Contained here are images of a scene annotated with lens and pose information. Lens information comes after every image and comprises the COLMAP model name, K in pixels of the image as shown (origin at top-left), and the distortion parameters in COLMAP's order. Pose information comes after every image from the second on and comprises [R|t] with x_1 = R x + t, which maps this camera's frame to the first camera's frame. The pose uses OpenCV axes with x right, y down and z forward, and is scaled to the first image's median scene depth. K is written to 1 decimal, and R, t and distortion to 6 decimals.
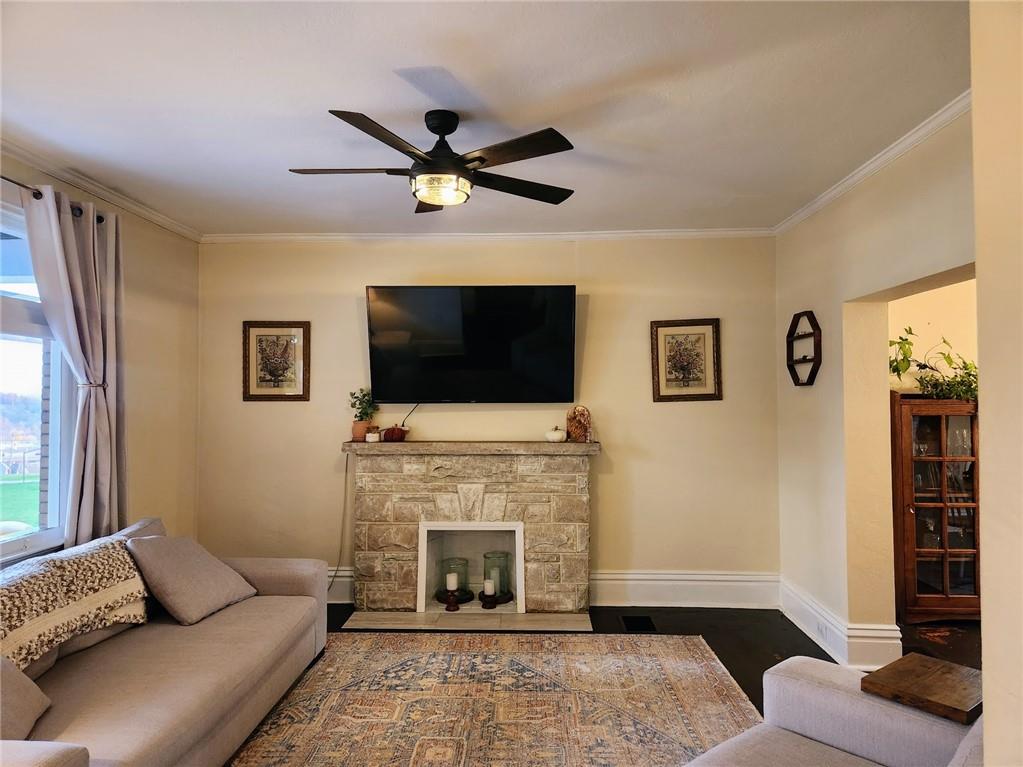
lens RADIAL K [[683.9, 0, 513.5], [0, 683.9, 379.0], [0, 0, 1]] dist [0.081817, -0.063942]
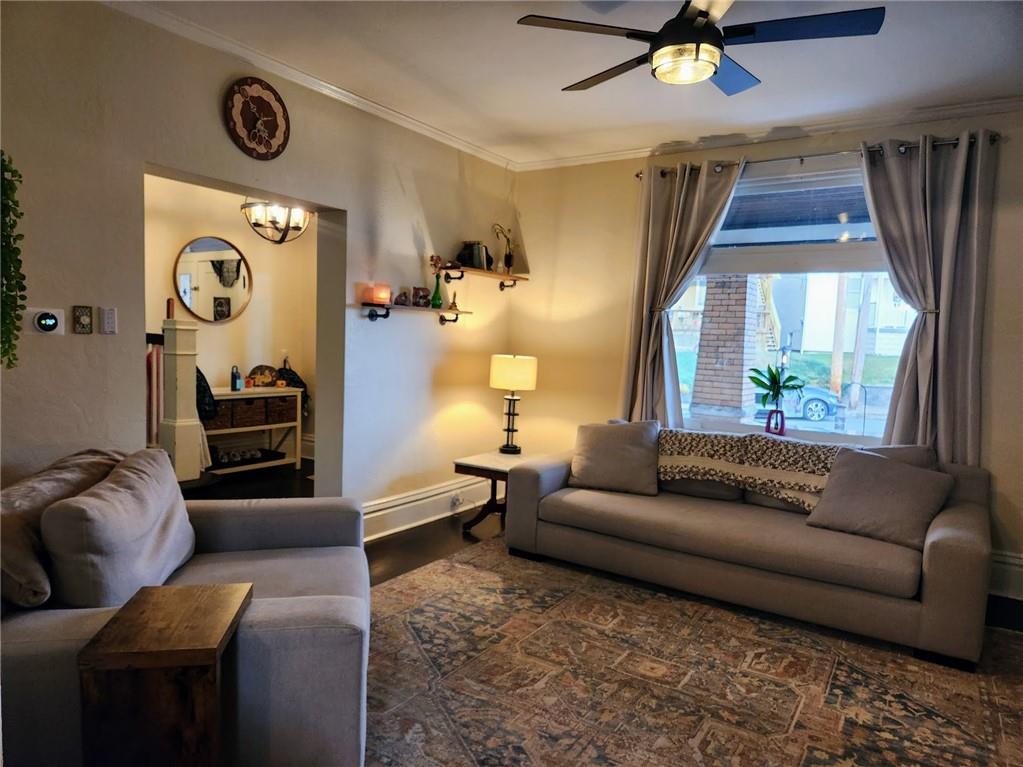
lens RADIAL K [[683.9, 0, 486.6], [0, 683.9, 375.7], [0, 0, 1]] dist [0.081817, -0.063942]
pose [[-0.534528, 0.030957, -0.844583, 0.498574], [-0.009623, 0.999041, 0.042709, 0.051354], [0.845096, 0.030956, -0.533718, 0.786808]]
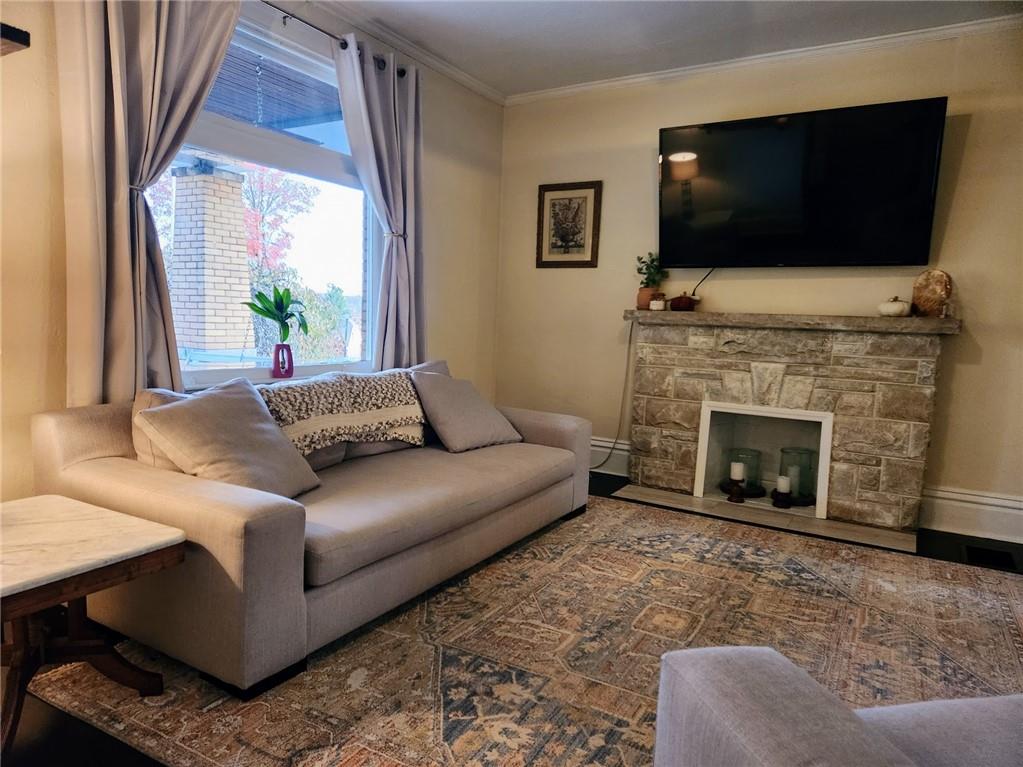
lens RADIAL K [[683.9, 0, 493.9], [0, 683.9, 392.5], [0, 0, 1]] dist [0.081817, -0.063942]
pose [[0.869963, 0.090781, -0.484688, 0.061307], [-0.021563, 0.988971, 0.146529, 0.072097], [0.492645, -0.117024, 0.862326, 0.092036]]
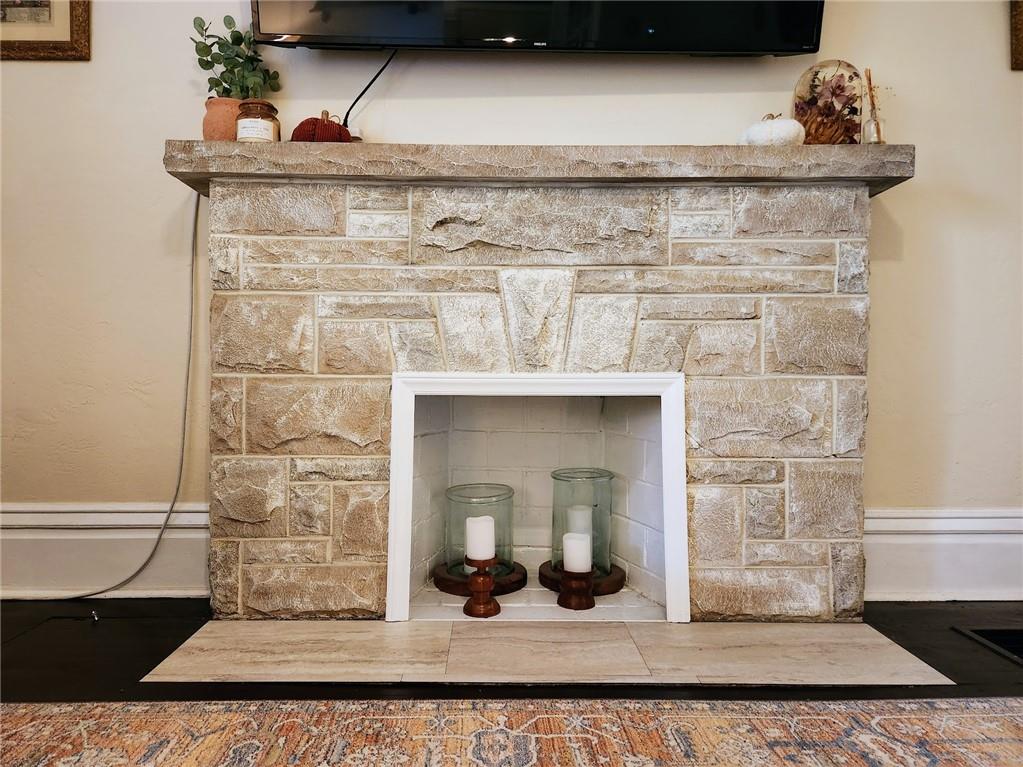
lens RADIAL K [[714.6, 0, 505.6], [0, 714.6, 380.3], [0, 0, 1]] dist [0.057309, -0.022364]
pose [[0.999251, 0.003636, 0.038516, -0.093468], [-0.005136, 0.999229, 0.038929, 0.198970], [-0.038345, -0.039098, 0.998499, 0.632148]]
